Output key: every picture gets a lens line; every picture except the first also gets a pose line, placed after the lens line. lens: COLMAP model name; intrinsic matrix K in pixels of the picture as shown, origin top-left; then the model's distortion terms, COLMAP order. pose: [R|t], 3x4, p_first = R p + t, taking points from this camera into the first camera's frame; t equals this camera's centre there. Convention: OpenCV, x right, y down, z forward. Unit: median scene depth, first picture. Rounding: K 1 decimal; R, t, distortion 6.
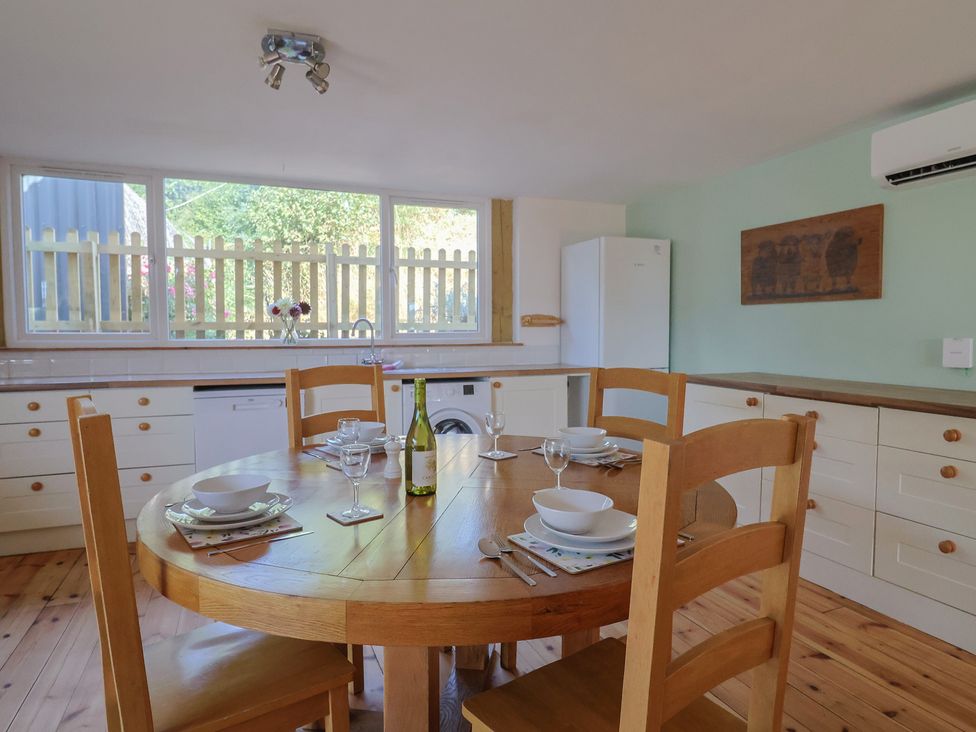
lens RADIAL K [[598.1, 0, 492.7], [0, 598.1, 361.4], [0, 0, 1]] dist [-0.006993, -0.004521]
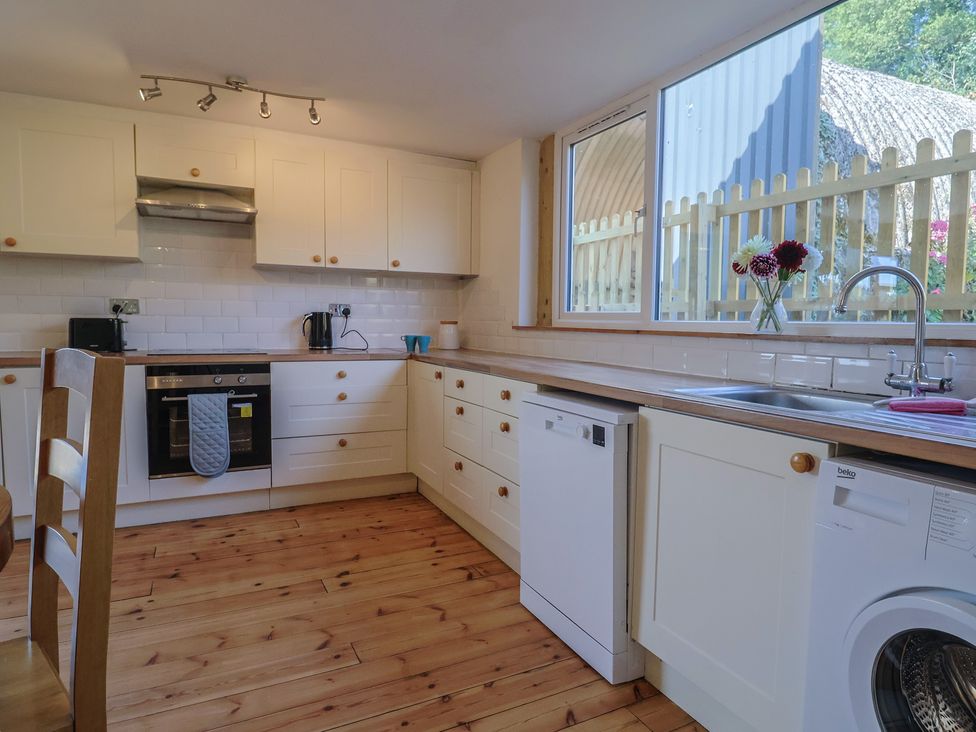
lens RADIAL K [[586.7, 0, 508.9], [0, 586.7, 360.2], [0, 0, 1]] dist [0.004277, -0.000924]
pose [[0.088961, 0.068215, -0.993696, 0.149131], [-0.066460, 0.995835, 0.062412, -0.022421], [0.993815, 0.060489, 0.093124, 0.796587]]
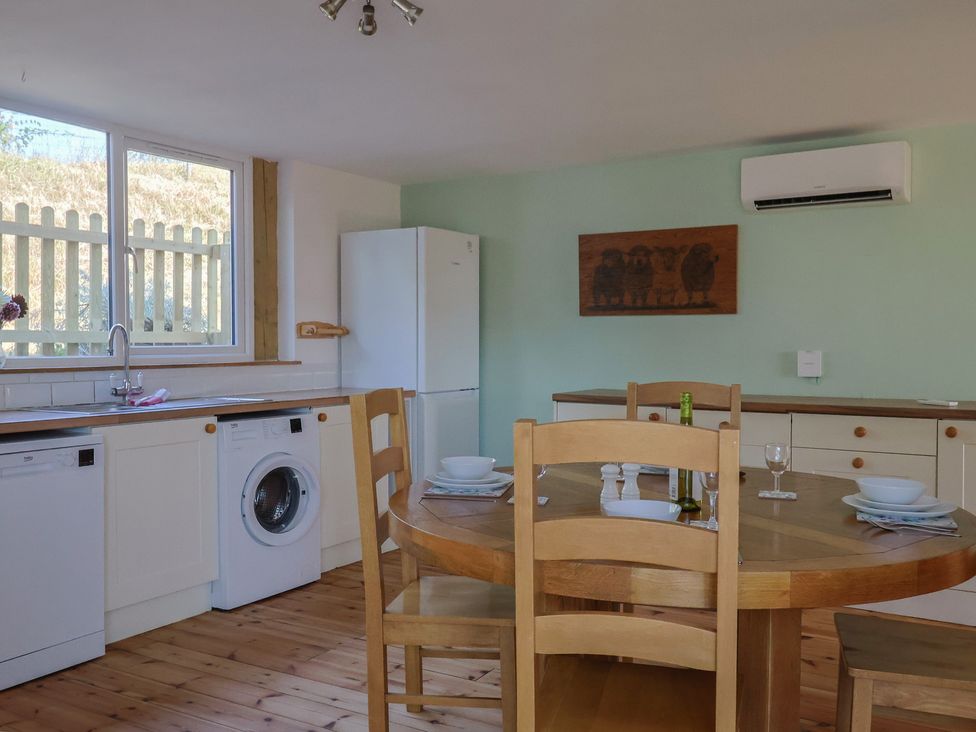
lens RADIAL K [[875.5, 0, 488.0], [0, 875.5, 366.0], [0, 0, 1]] dist [0.004769, -0.000471]
pose [[0.806054, -0.013376, 0.591690, -0.494164], [0.028641, 0.999455, -0.016424, -0.000382], [-0.591148, 0.030185, 0.805998, 0.010191]]
